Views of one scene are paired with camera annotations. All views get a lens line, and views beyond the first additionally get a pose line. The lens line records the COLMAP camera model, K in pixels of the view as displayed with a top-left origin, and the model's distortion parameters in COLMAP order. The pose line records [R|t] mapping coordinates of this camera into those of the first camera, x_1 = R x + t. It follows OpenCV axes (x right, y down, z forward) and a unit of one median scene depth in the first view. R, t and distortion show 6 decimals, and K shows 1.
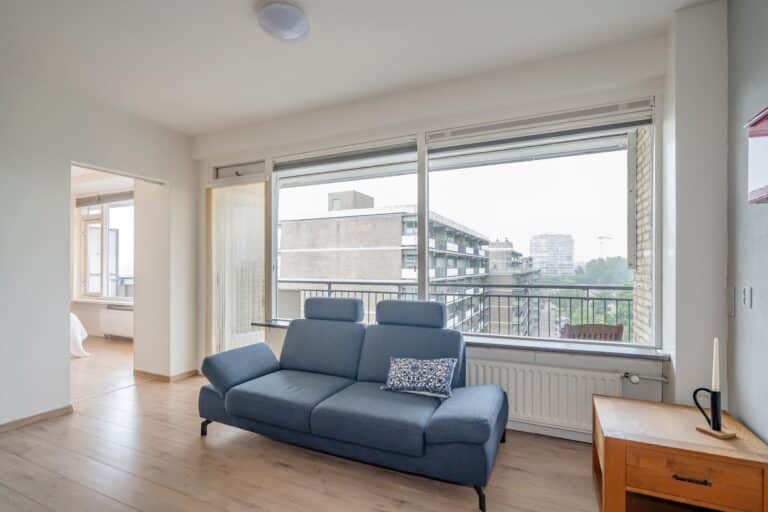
lens RADIAL K [[367.7, 0, 388.3], [0, 367.7, 266.4], [0, 0, 1]] dist [-0.004481, -0.001699]
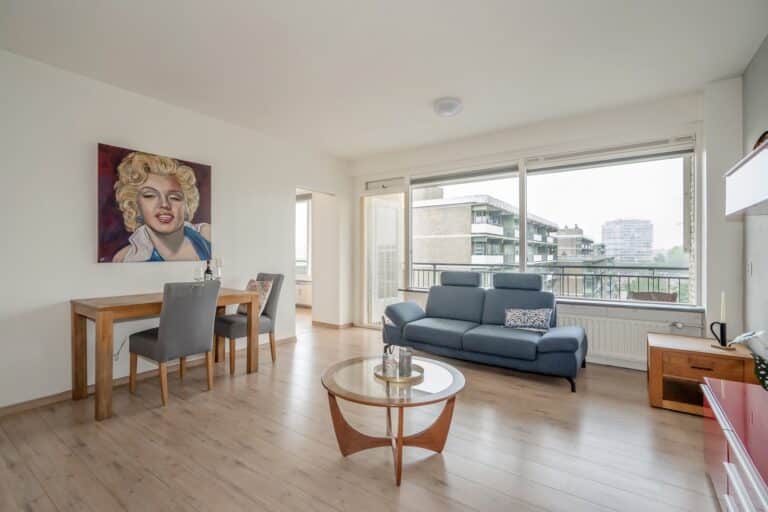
lens RADIAL K [[354.0, 0, 394.7], [0, 354.0, 252.1], [0, 0, 1]] dist [0.001599, 0.001448]
pose [[0.986948, 0.001146, -0.161035, -0.192694], [-0.001711, 0.999993, -0.003368, 0.012234], [0.161030, 0.003599, 0.986943, -0.492050]]
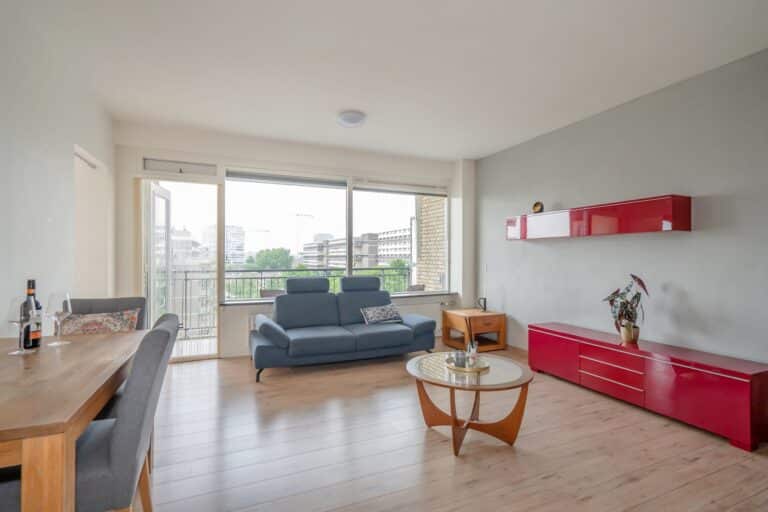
lens RADIAL K [[354.0, 0, 382.4], [0, 354.0, 254.7], [0, 0, 1]] dist [0.001599, 0.001448]
pose [[0.669461, 0.006217, 0.742821, -1.061944], [-0.003044, 0.999980, -0.005626, -0.000827], [-0.742841, 0.001506, 0.669466, -0.191741]]
